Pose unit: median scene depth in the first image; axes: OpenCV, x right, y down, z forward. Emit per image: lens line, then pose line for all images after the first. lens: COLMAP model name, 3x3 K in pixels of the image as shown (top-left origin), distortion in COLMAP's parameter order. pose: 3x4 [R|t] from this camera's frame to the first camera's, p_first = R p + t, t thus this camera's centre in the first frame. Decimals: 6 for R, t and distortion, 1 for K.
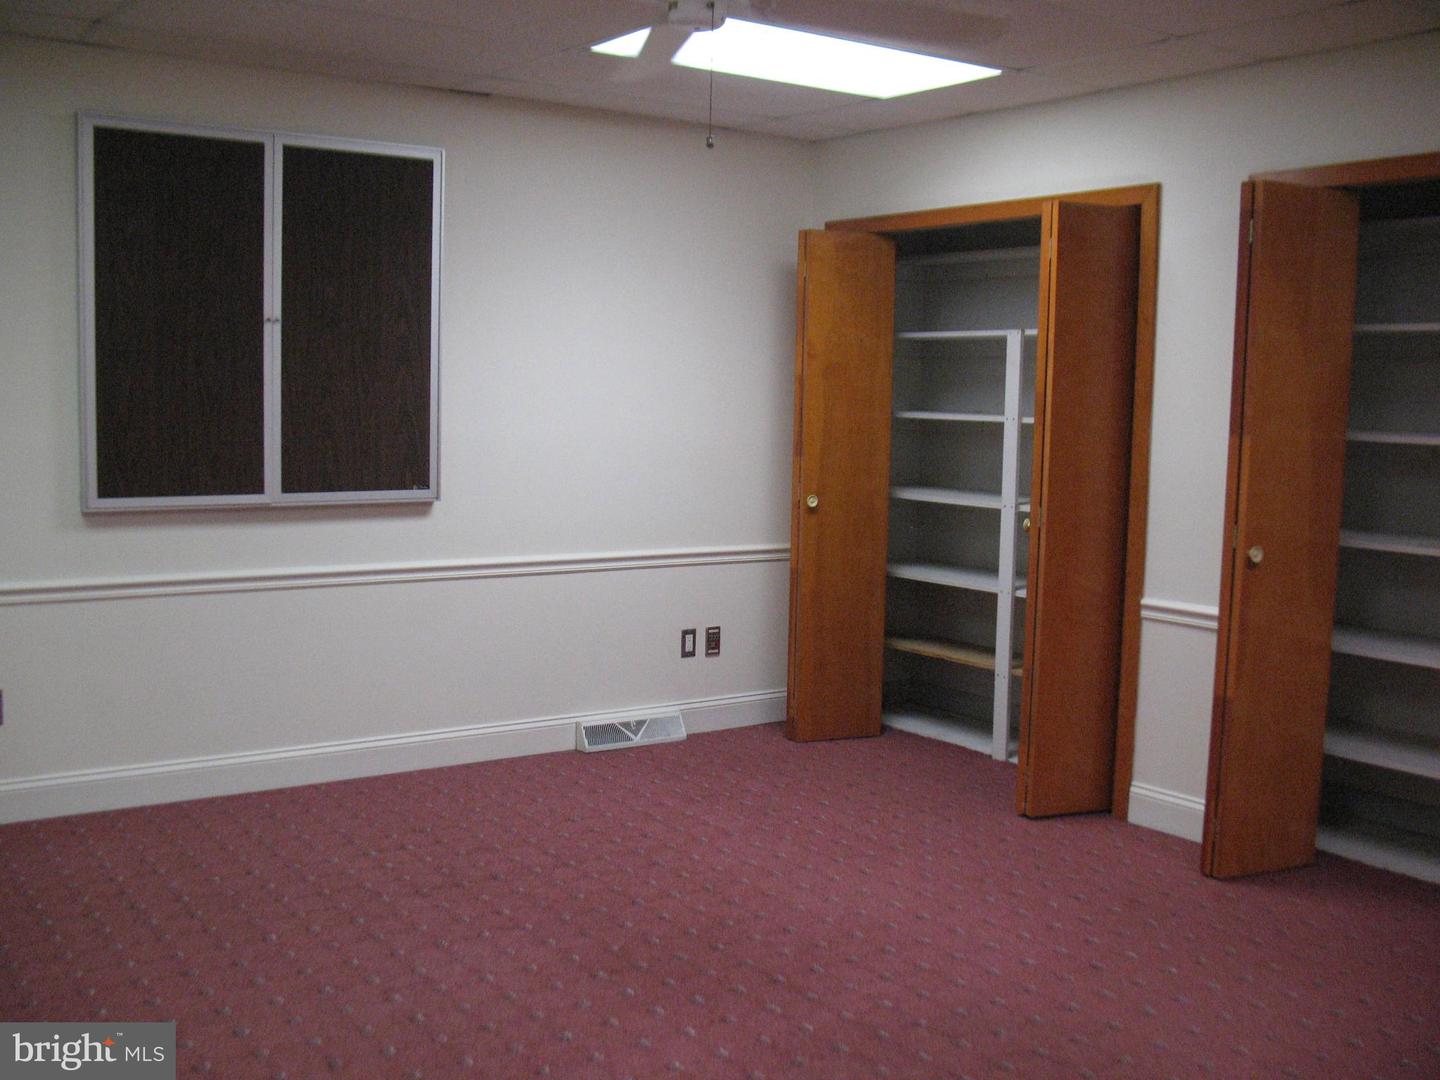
lens RADIAL K [[1497.6, 0, 720.0], [0, 1497.6, 540.0], [0, 0, 1]] dist [-0.202787, 0.253583]
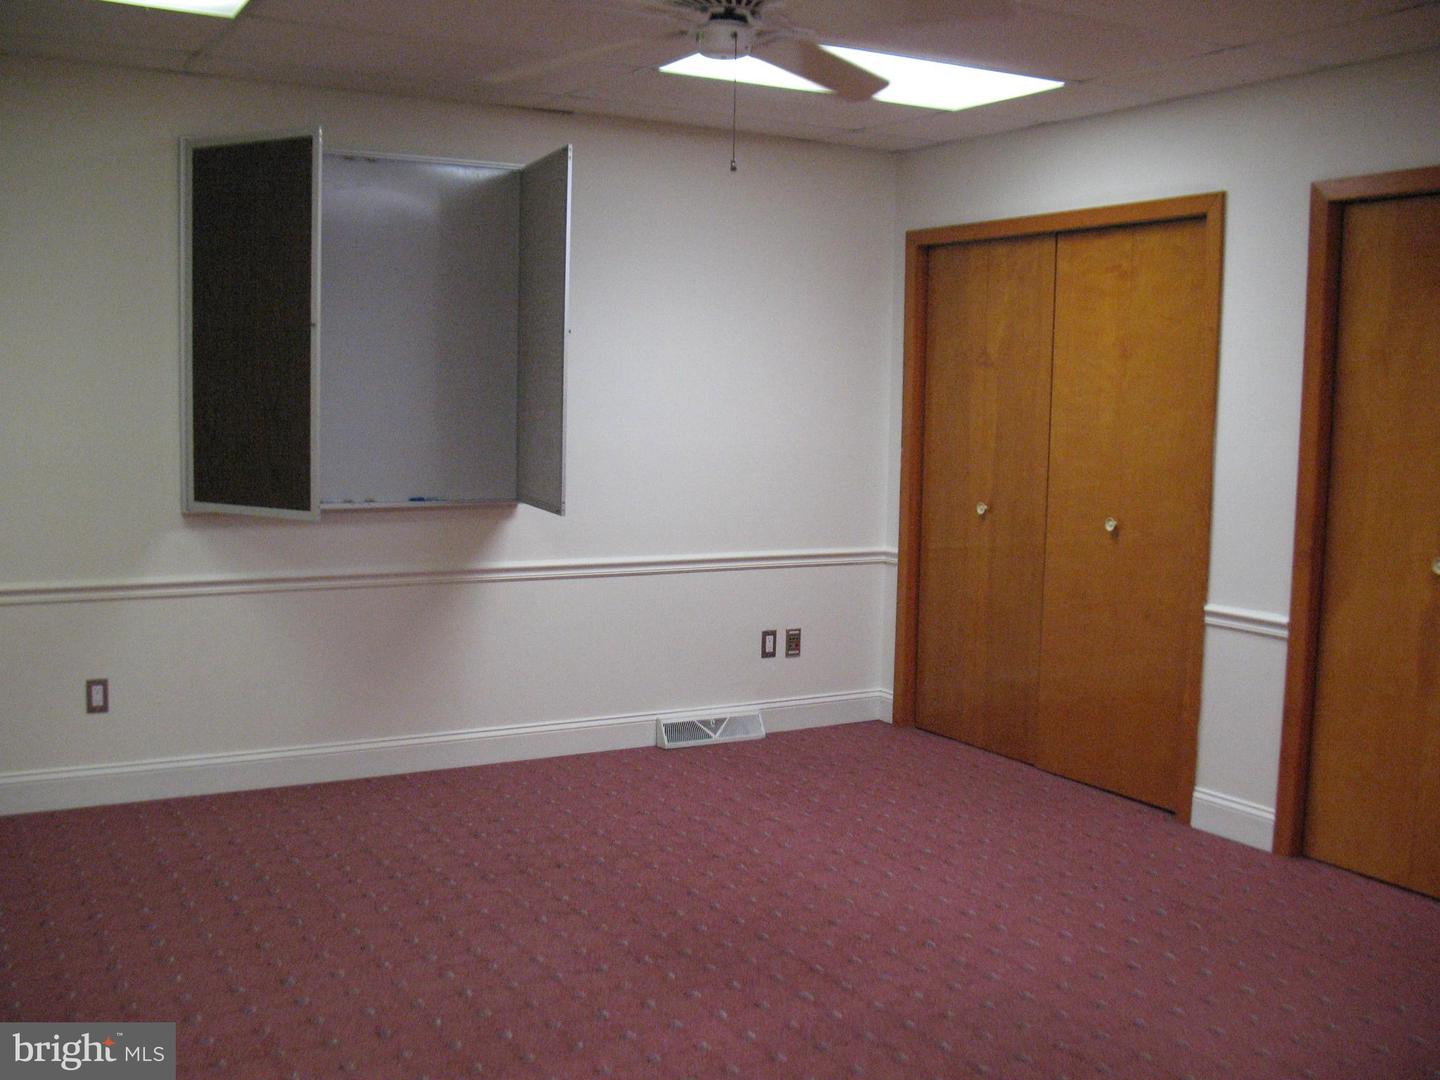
lens RADIAL K [[1497.6, 0, 720.0], [0, 1497.6, 540.0], [0, 0, 1]] dist [-0.202787, 0.253583]
pose [[0.995887, 0.006994, -0.090333, 0.048614], [-0.007127, 0.999974, -0.001147, -0.001052], [0.090323, 0.001786, 0.995911, -0.029029]]
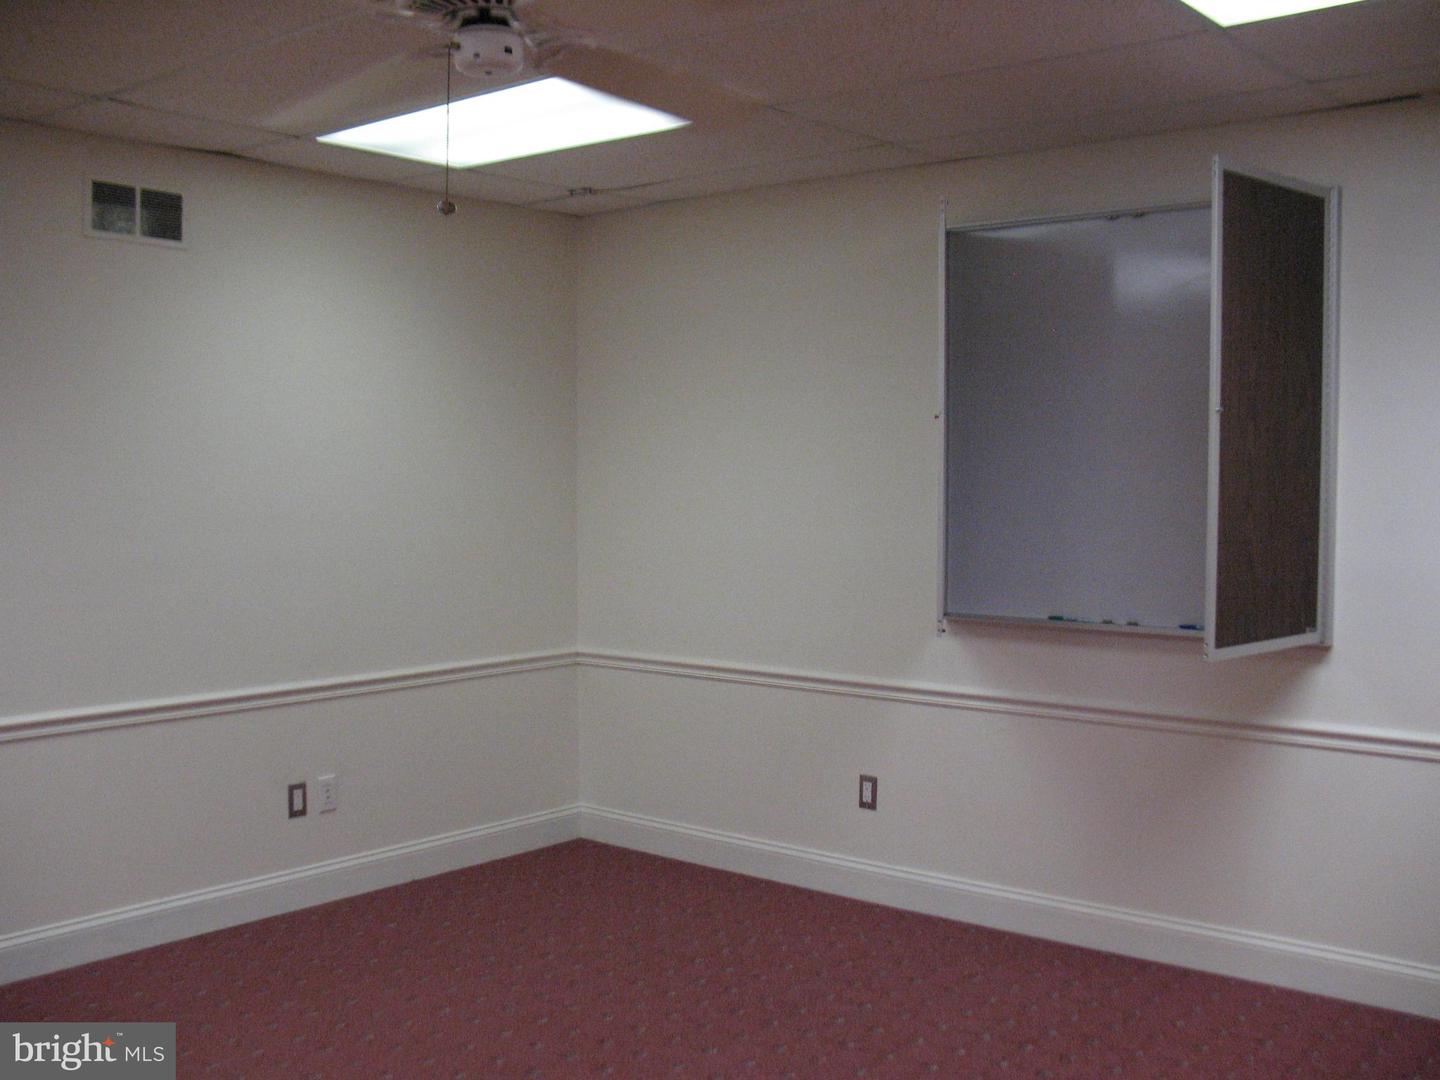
lens RADIAL K [[1497.6, 0, 720.0], [0, 1497.6, 540.0], [0, 0, 1]] dist [-0.202787, 0.253583]
pose [[0.257010, 0.024190, -0.966106, 1.074190], [-0.093921, 0.995580, -0.000057, -0.127100], [0.961834, 0.090753, 0.258146, 1.294652]]
